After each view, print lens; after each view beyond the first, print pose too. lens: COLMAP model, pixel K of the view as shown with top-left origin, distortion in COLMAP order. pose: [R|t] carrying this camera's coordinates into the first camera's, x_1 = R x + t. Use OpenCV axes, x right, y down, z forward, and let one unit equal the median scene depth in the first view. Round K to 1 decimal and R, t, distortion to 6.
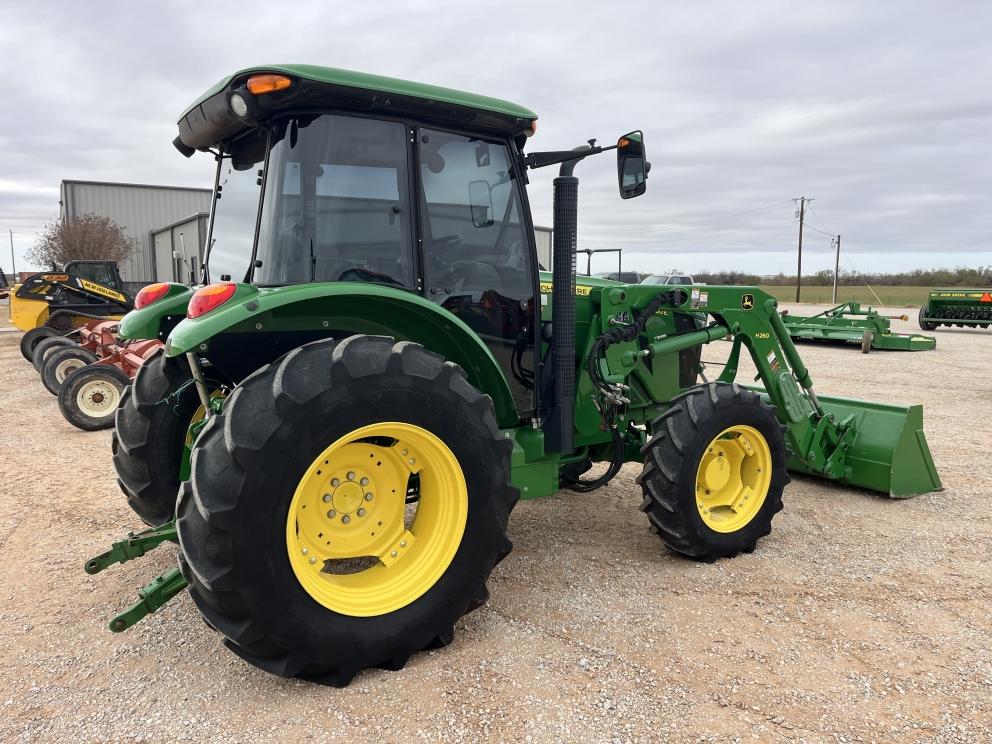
lens RADIAL K [[753.0, 0, 500.4], [0, 753.0, 372.7], [0, 0, 1]] dist [0.071173, -0.098786]
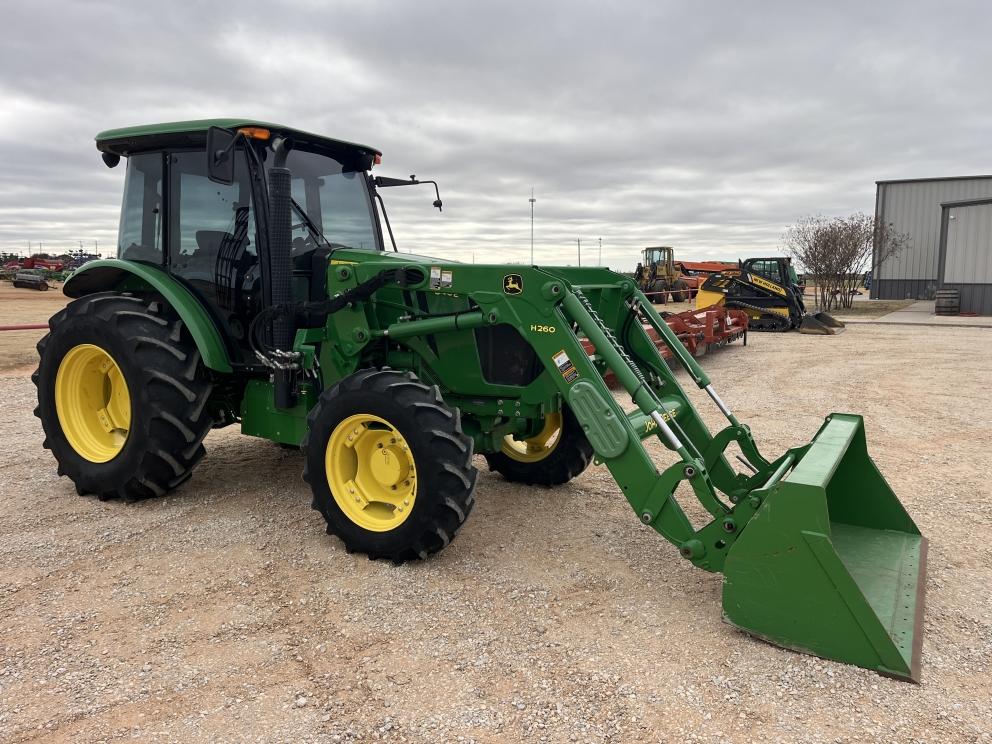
lens RADIAL K [[753.0, 0, 500.4], [0, 753.0, 372.7], [0, 0, 1]] dist [0.071173, -0.098786]
pose [[0.448788, 0.114414, -0.886284, 0.985968], [-0.114989, 0.990919, 0.069695, -0.051777], [0.886209, 0.070635, 0.457869, 0.596944]]
